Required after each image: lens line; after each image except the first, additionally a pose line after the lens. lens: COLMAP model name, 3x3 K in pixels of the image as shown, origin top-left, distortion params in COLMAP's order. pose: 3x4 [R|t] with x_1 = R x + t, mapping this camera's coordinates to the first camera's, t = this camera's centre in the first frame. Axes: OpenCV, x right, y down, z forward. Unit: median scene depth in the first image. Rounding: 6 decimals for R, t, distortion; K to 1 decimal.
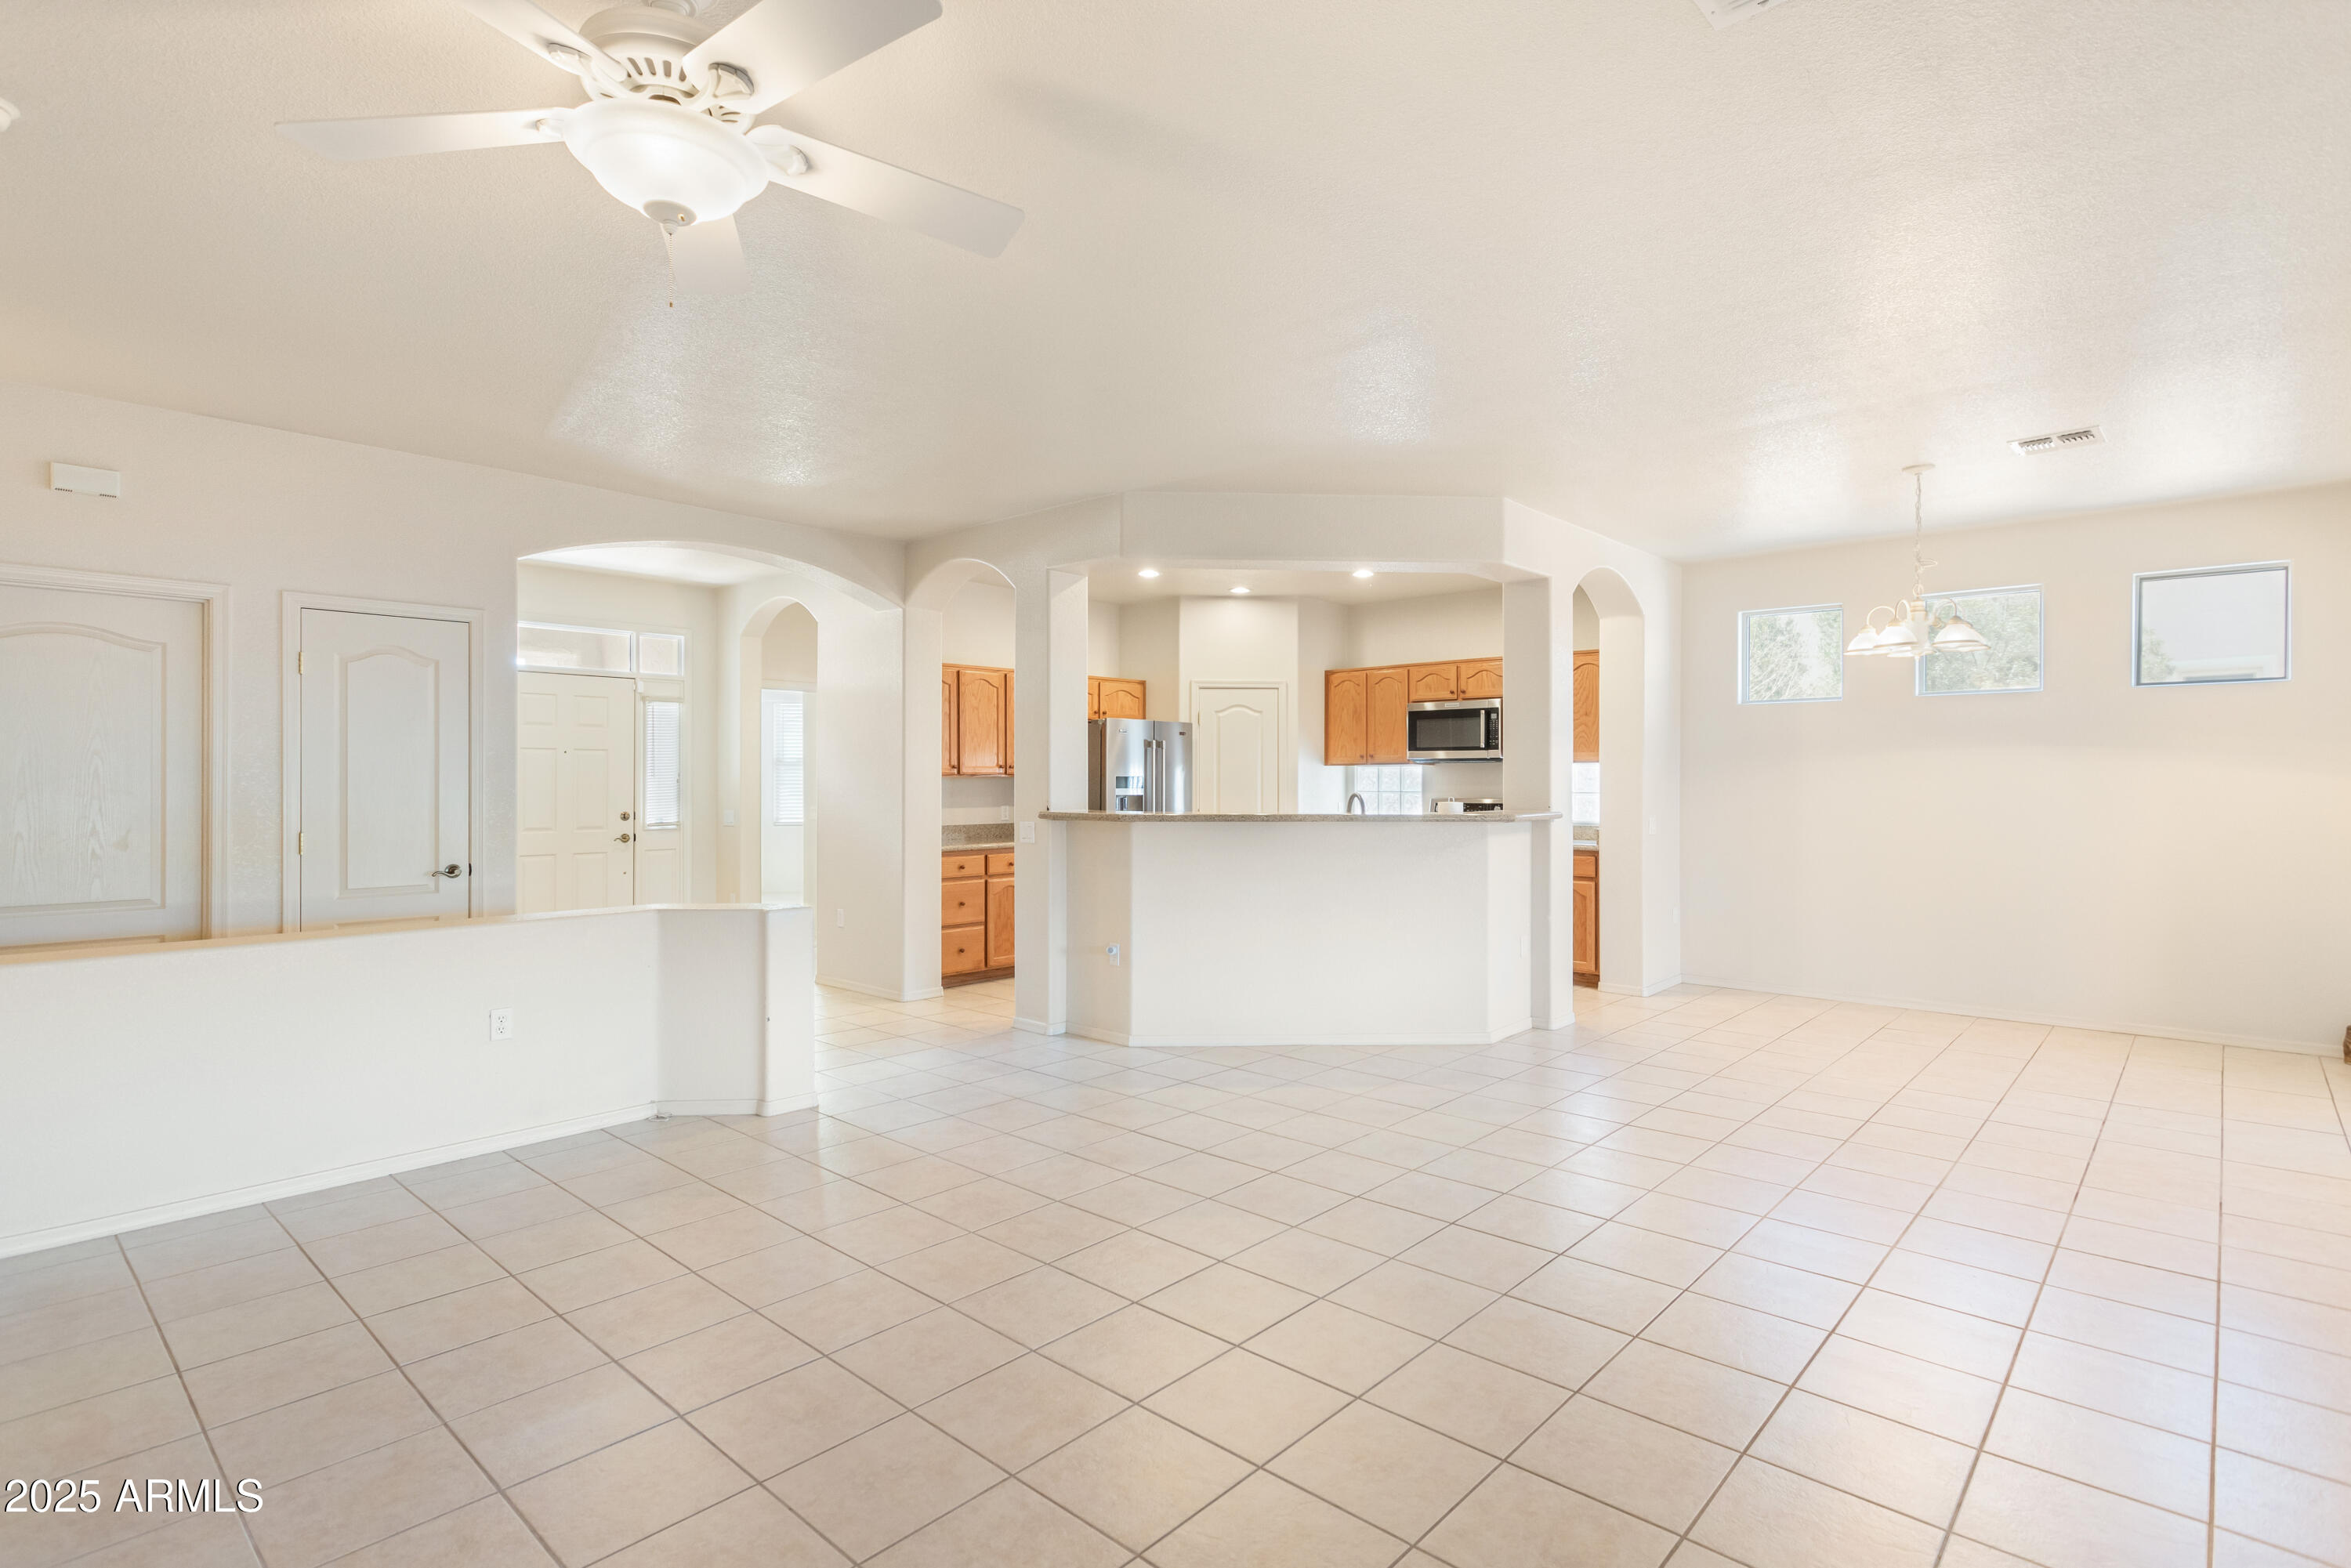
lens RADIAL K [[1139.4, 0, 1175.5], [0, 1139.4, 784.0], [0, 0, 1]] dist [0.000180, -0.000286]
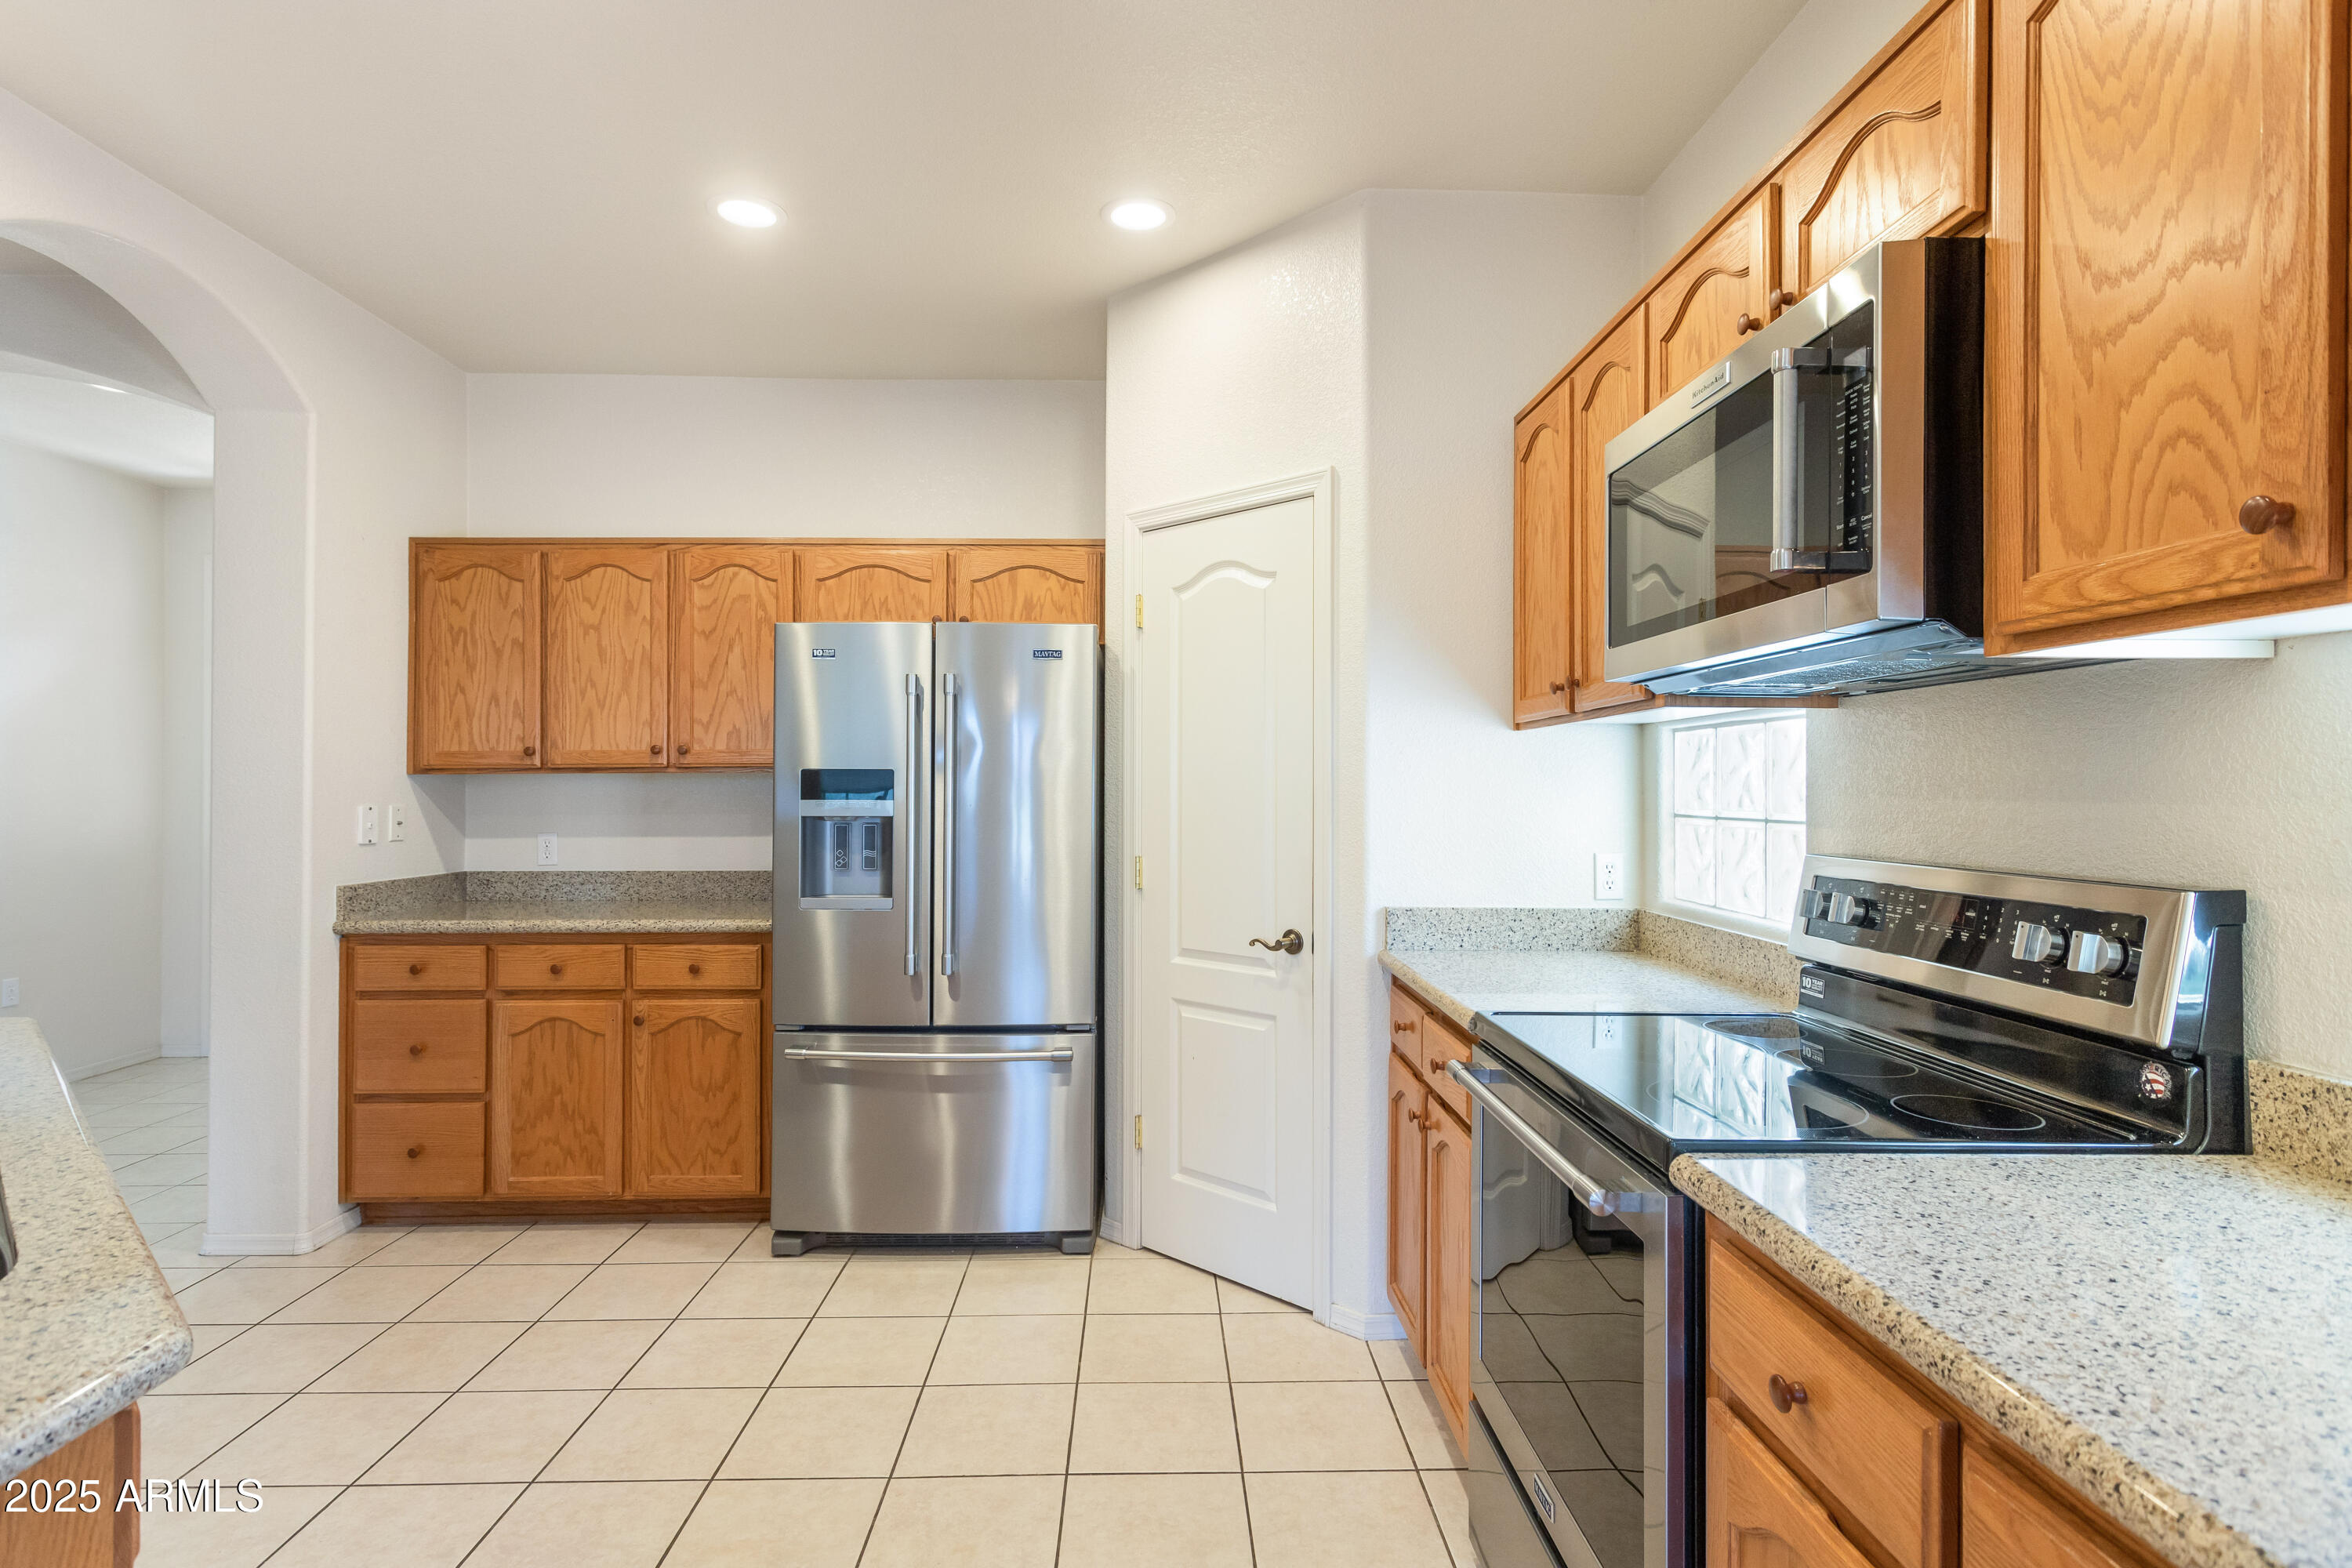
lens RADIAL K [[1161.6, 0, 1176.0], [0, 1161.6, 784.0], [0, 0, 1]] dist [0.001539, 0.000460]
pose [[0.699192, -0.002070, -0.714930, 0.321667], [-0.003765, 0.999971, -0.006578, 0.000348], [0.714924, 0.007291, 0.699165, 0.801077]]
